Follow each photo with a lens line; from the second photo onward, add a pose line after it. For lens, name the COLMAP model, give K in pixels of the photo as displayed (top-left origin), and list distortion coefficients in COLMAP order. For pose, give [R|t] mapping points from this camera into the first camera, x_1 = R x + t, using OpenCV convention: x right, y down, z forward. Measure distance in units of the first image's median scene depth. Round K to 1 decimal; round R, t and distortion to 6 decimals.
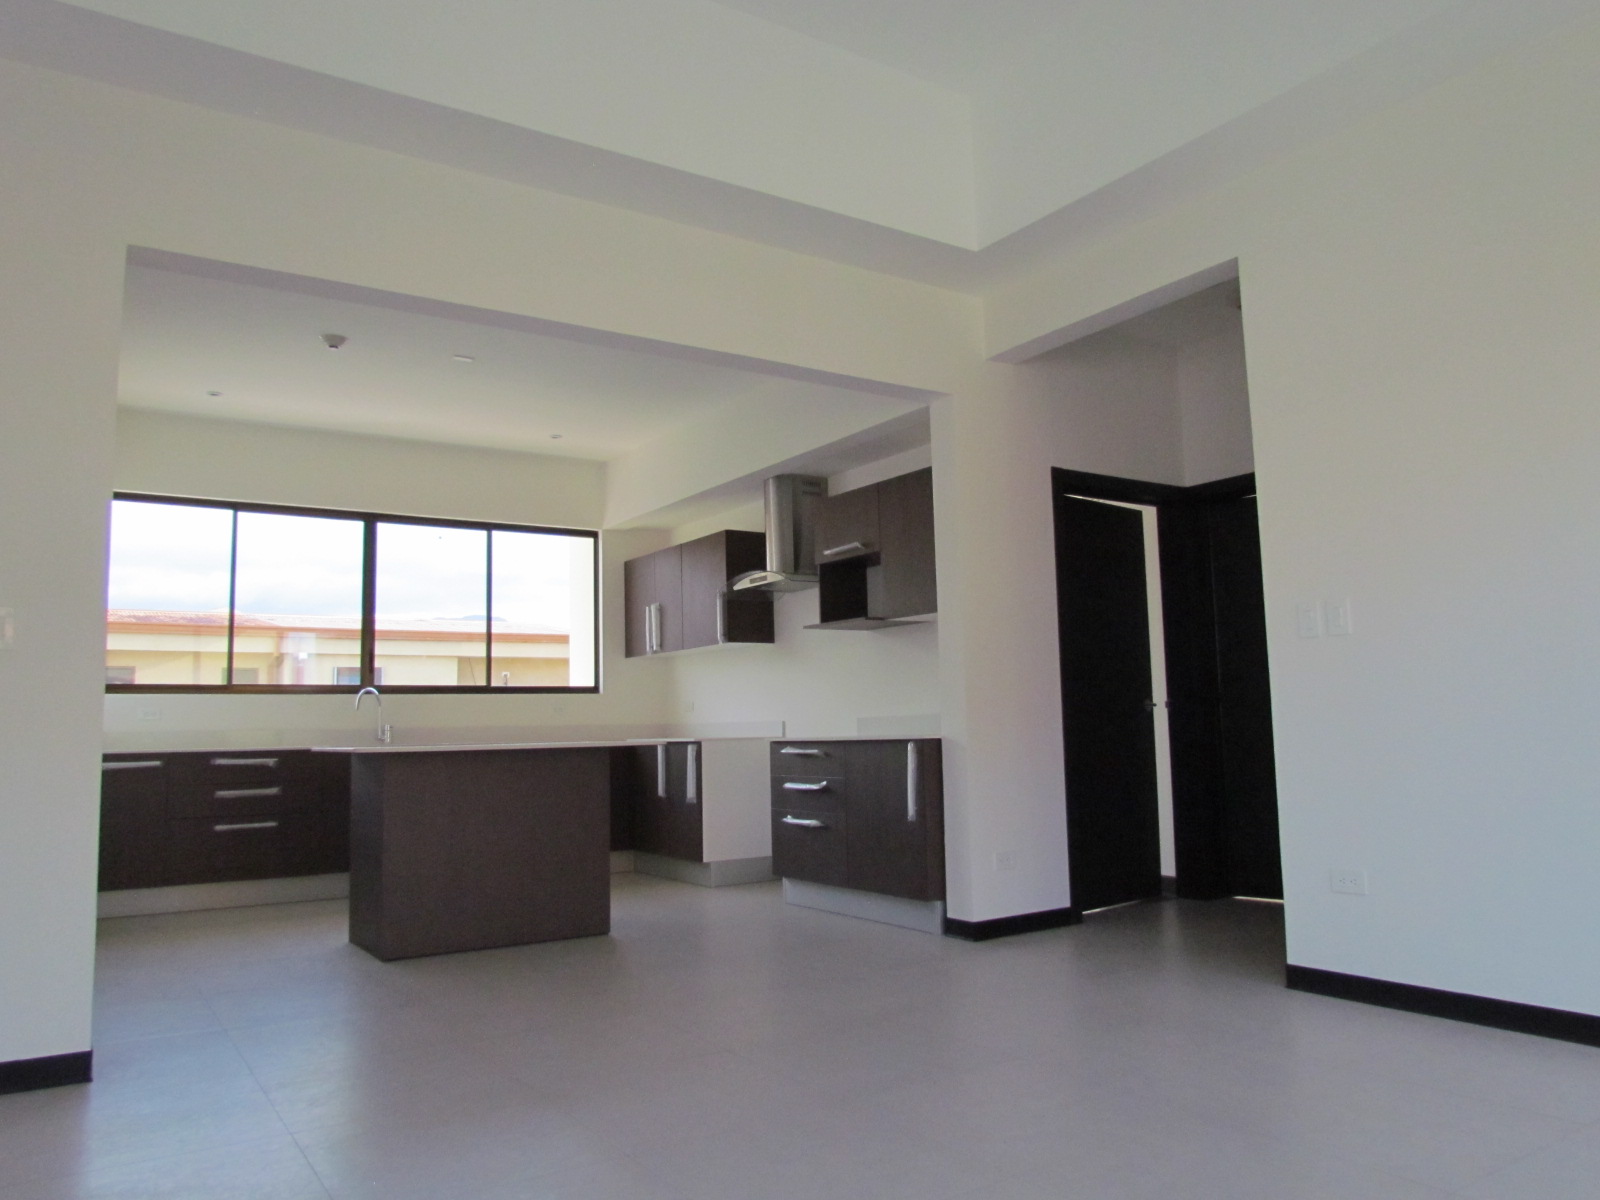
lens RADIAL K [[1162.2, 0, 798.4], [0, 1162.2, 606.5], [0, 0, 1]] dist [0.007705, -0.000099]
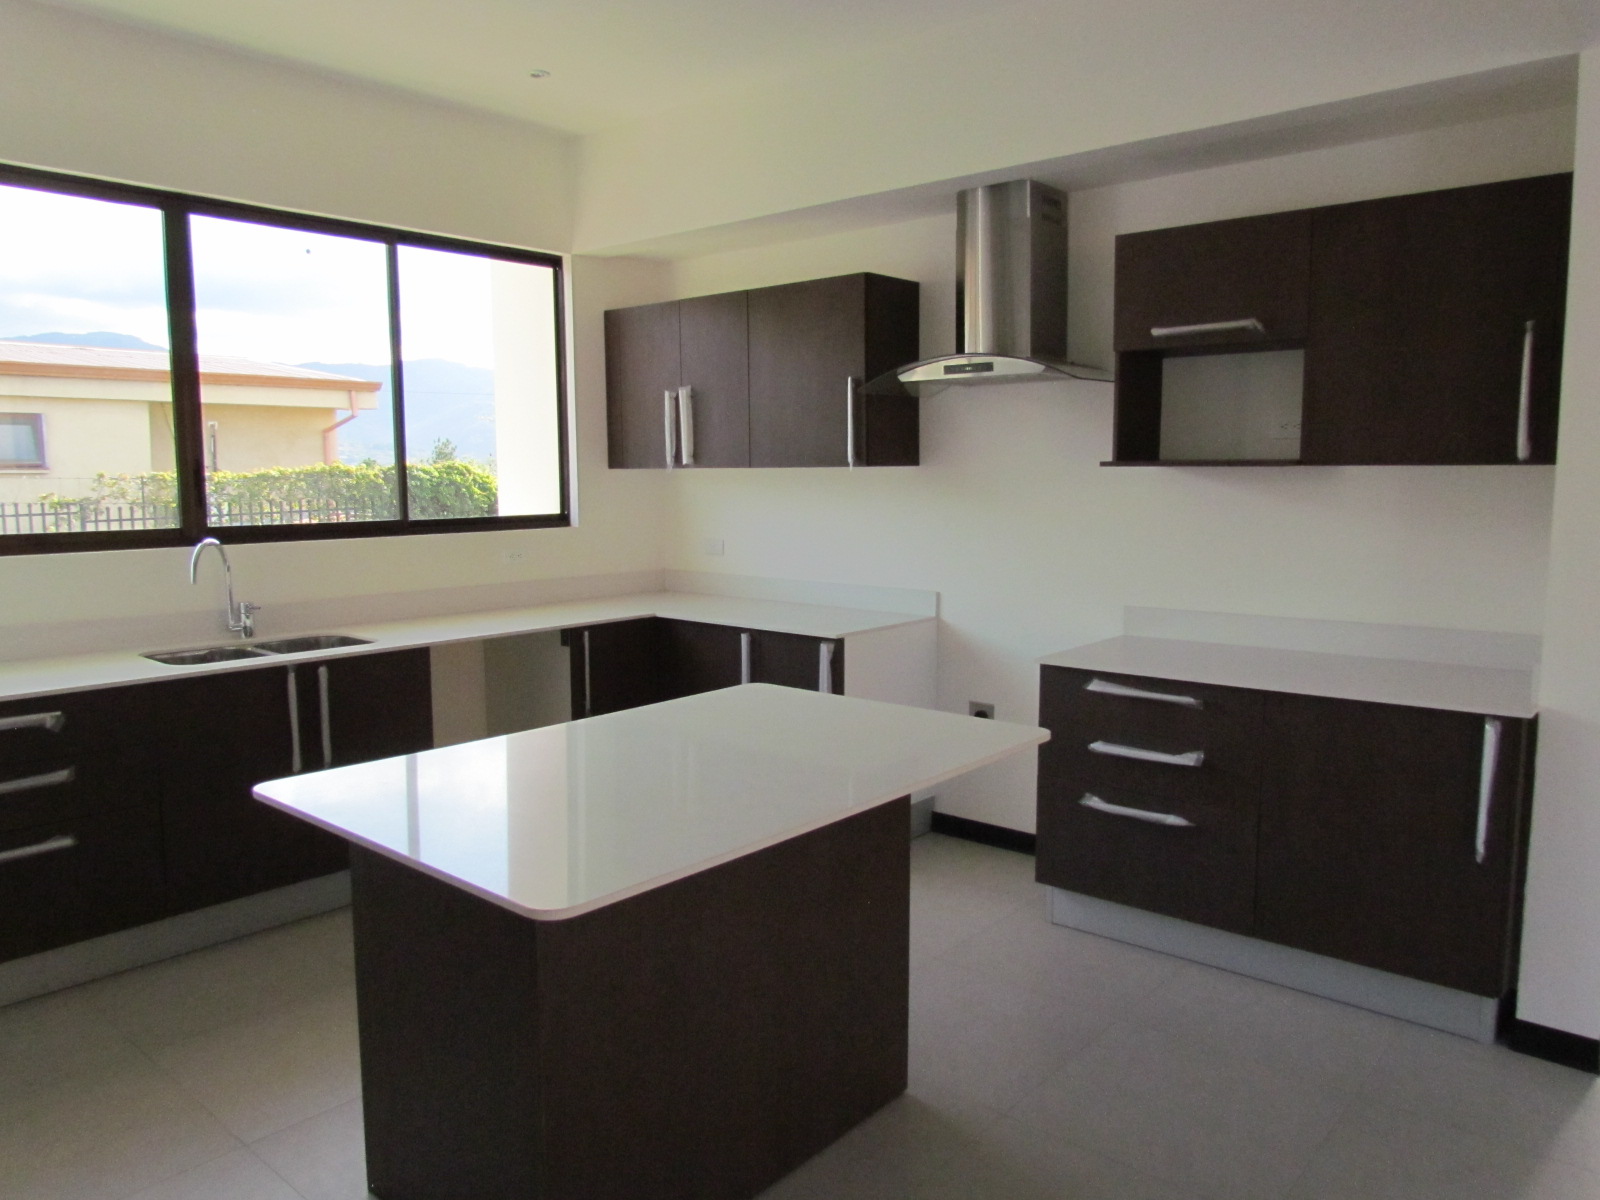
lens RADIAL K [[1147.4, 0, 801.0], [0, 1147.4, 592.7], [0, 0, 1]] dist [0.008324, -0.001058]
pose [[0.962743, -0.012697, 0.270121, -0.240407], [-0.044735, 0.977656, 0.205395, -0.024745], [-0.266693, -0.209827, 0.940663, 0.410697]]
